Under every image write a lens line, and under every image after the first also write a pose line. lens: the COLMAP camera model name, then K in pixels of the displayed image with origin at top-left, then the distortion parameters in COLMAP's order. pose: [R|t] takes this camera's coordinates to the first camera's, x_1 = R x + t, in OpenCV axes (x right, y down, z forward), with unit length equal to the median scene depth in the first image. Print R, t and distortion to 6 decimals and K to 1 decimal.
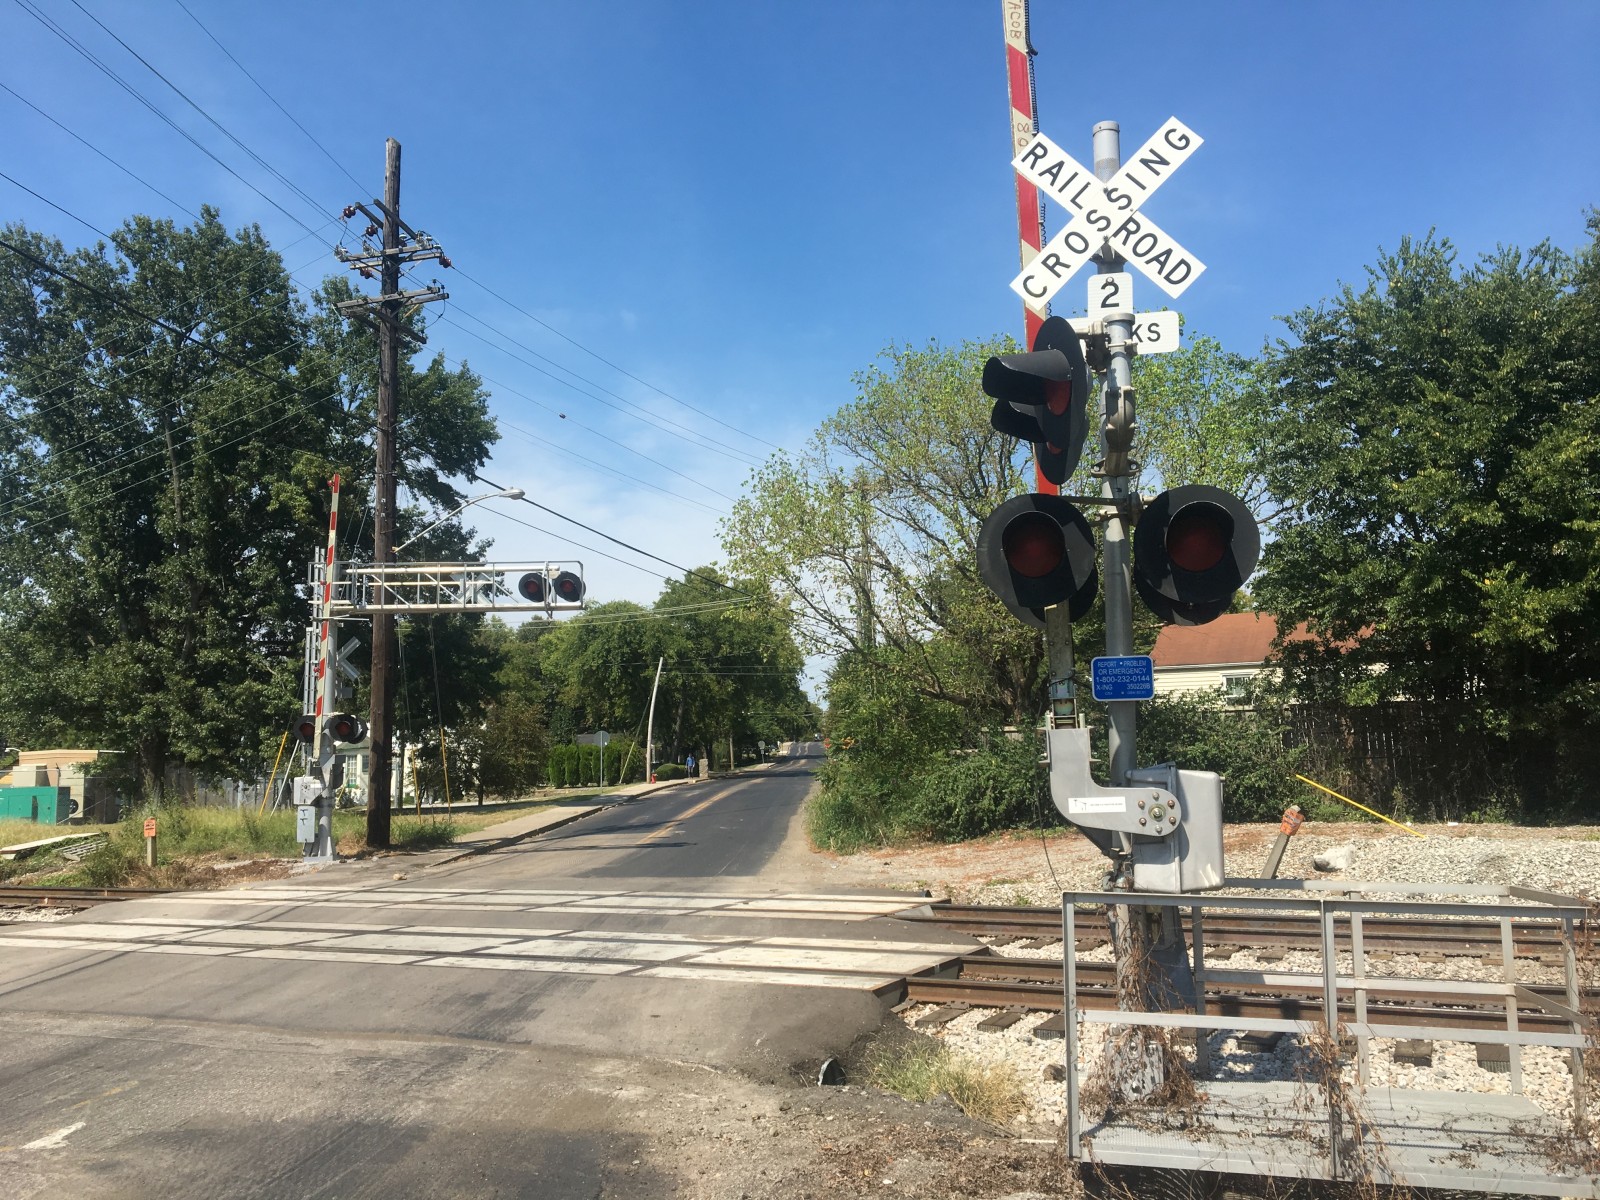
lens RADIAL K [[1350.6, 0, 787.6], [0, 1350.6, 609.5], [0, 0, 1]] dist [0.094358, -0.156120]
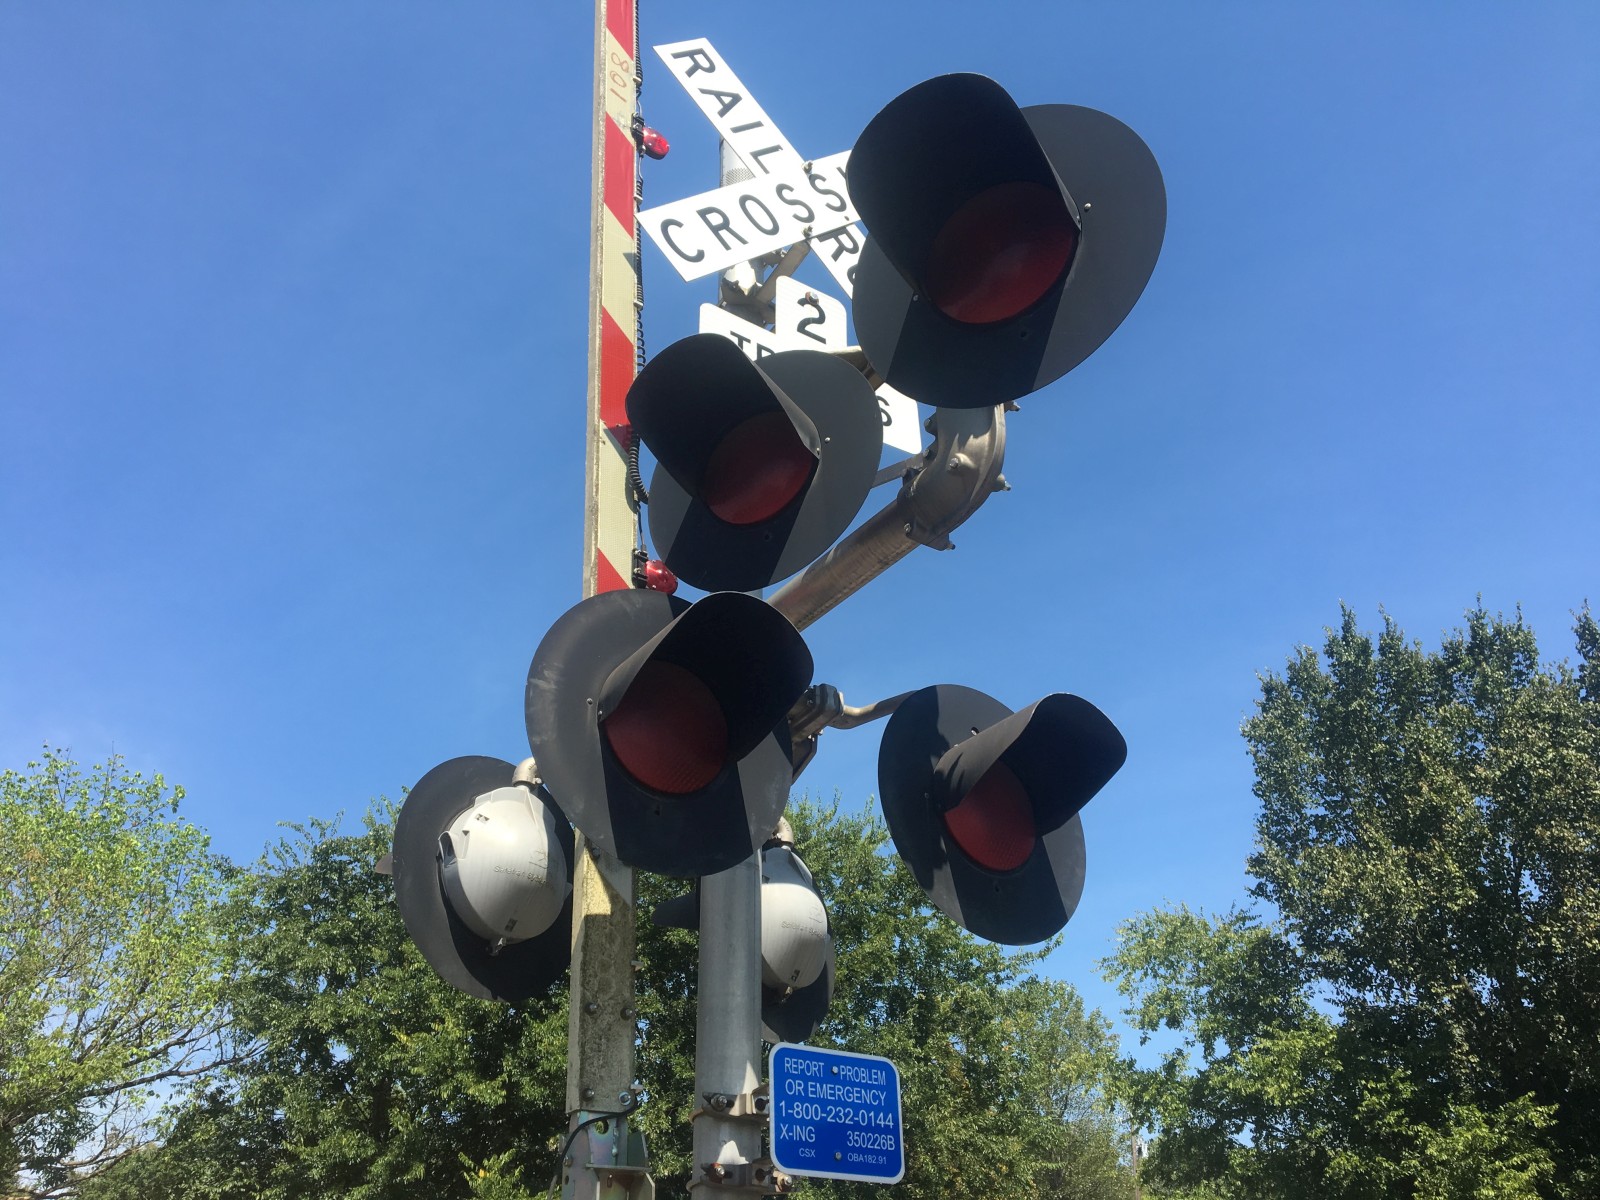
lens RADIAL K [[1353.1, 0, 794.6], [0, 1353.1, 594.7], [0, 0, 1]] dist [0.061056, -0.002301]
pose [[0.693469, 0.383079, 0.610205, -0.010264], [-0.092758, 0.887357, -0.451657, 0.024546], [-0.714490, 0.256609, 0.650888, 0.191411]]
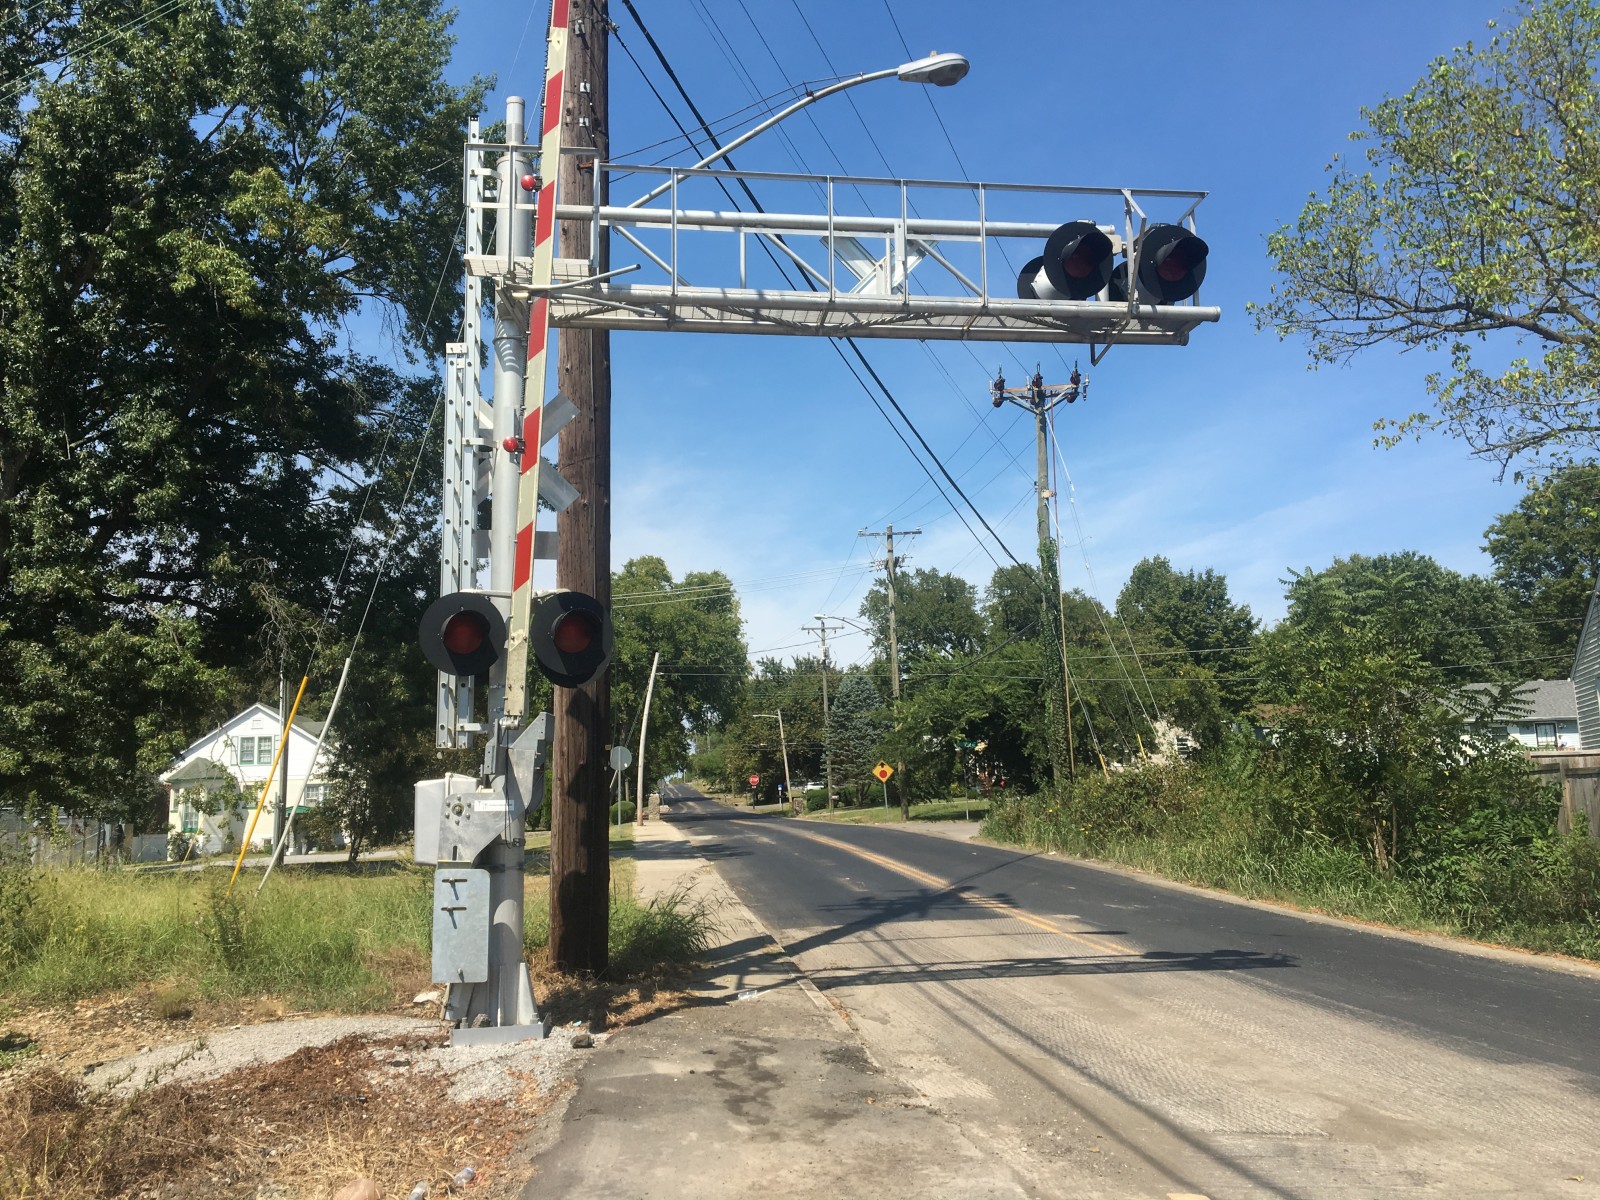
lens RADIAL K [[1373.9, 0, 802.0], [0, 1373.9, 607.0], [0, 0, 1]] dist [0.017187, -0.003462]
pose [[0.989730, 0.018633, 0.141733, -0.377956], [-0.013917, 0.999318, -0.034196, 0.109399], [-0.142274, 0.031873, 0.989314, 0.786673]]
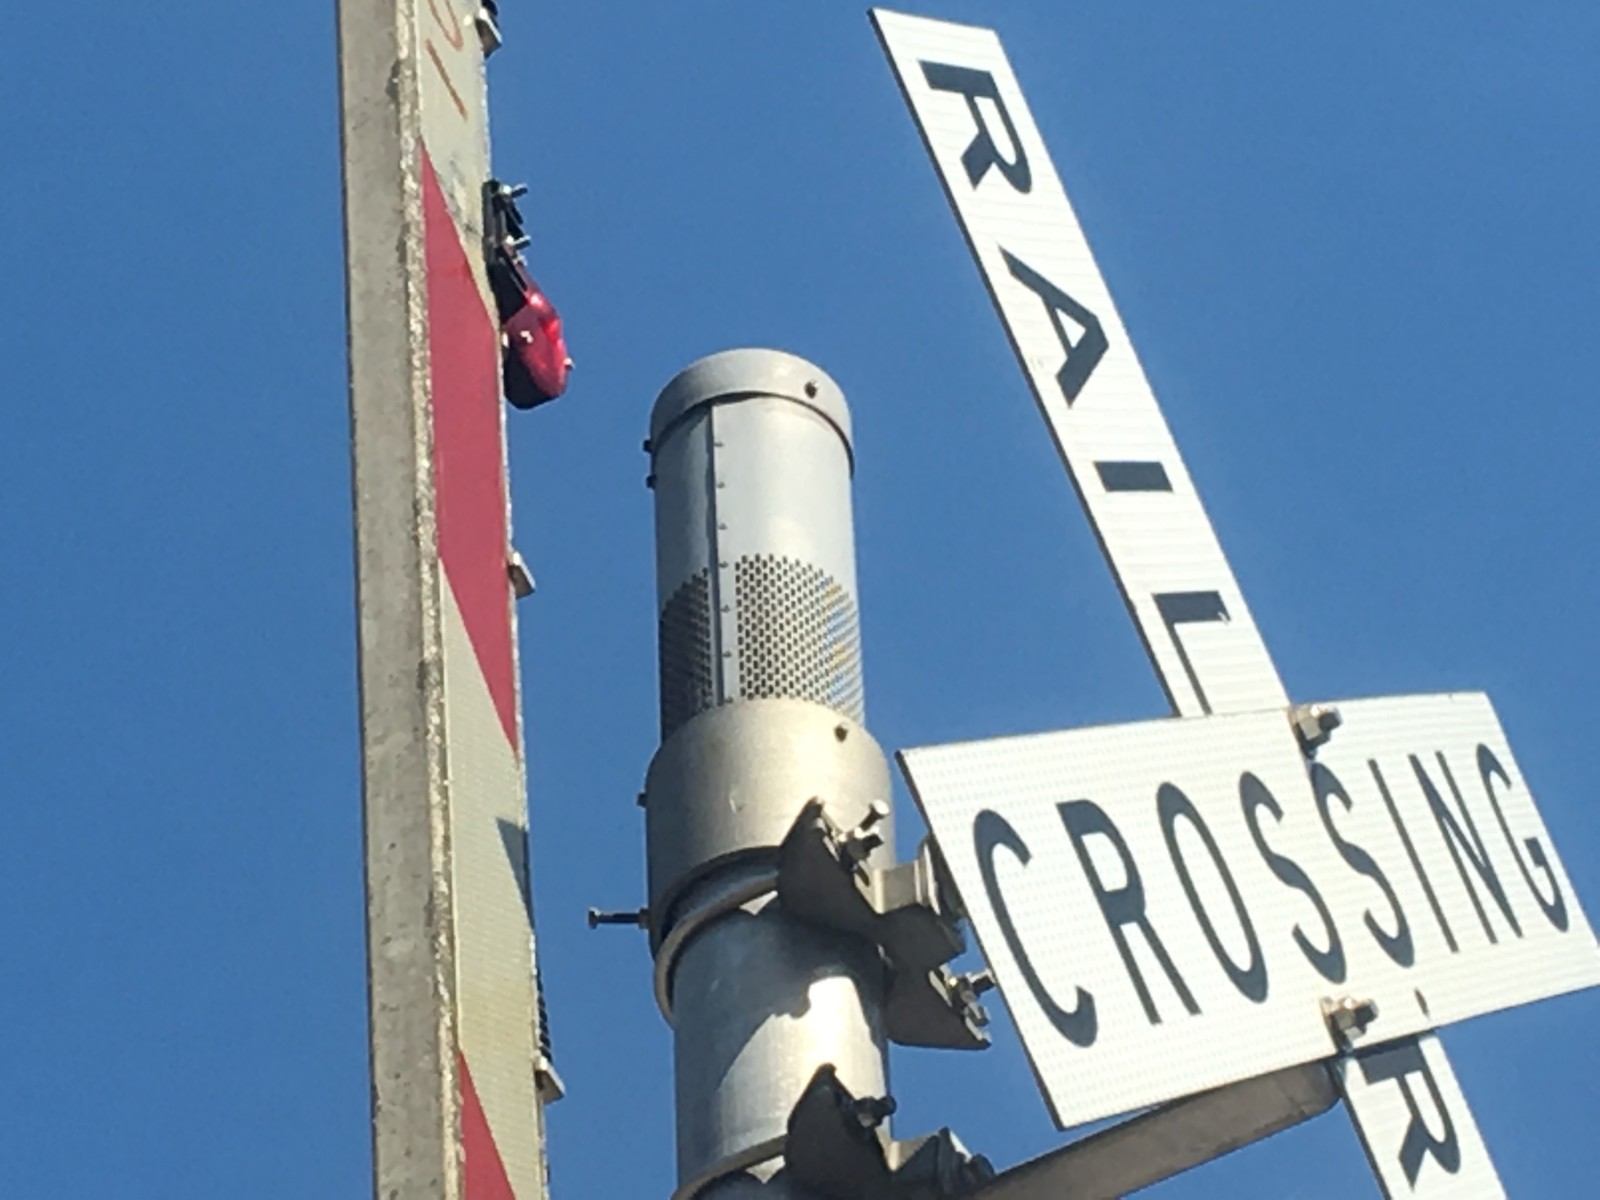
lens RADIAL K [[6739.3, 0, 800.0], [0, 6739.3, 600.0], [0, 0, 1]] dist [0.104667, -1.203656]
pose [[0.266627, 0.707757, 0.654210, -0.049209], [-0.110997, 0.696814, -0.708611, 0.031001], [-0.957387, 0.116320, 0.264348, 0.243768]]
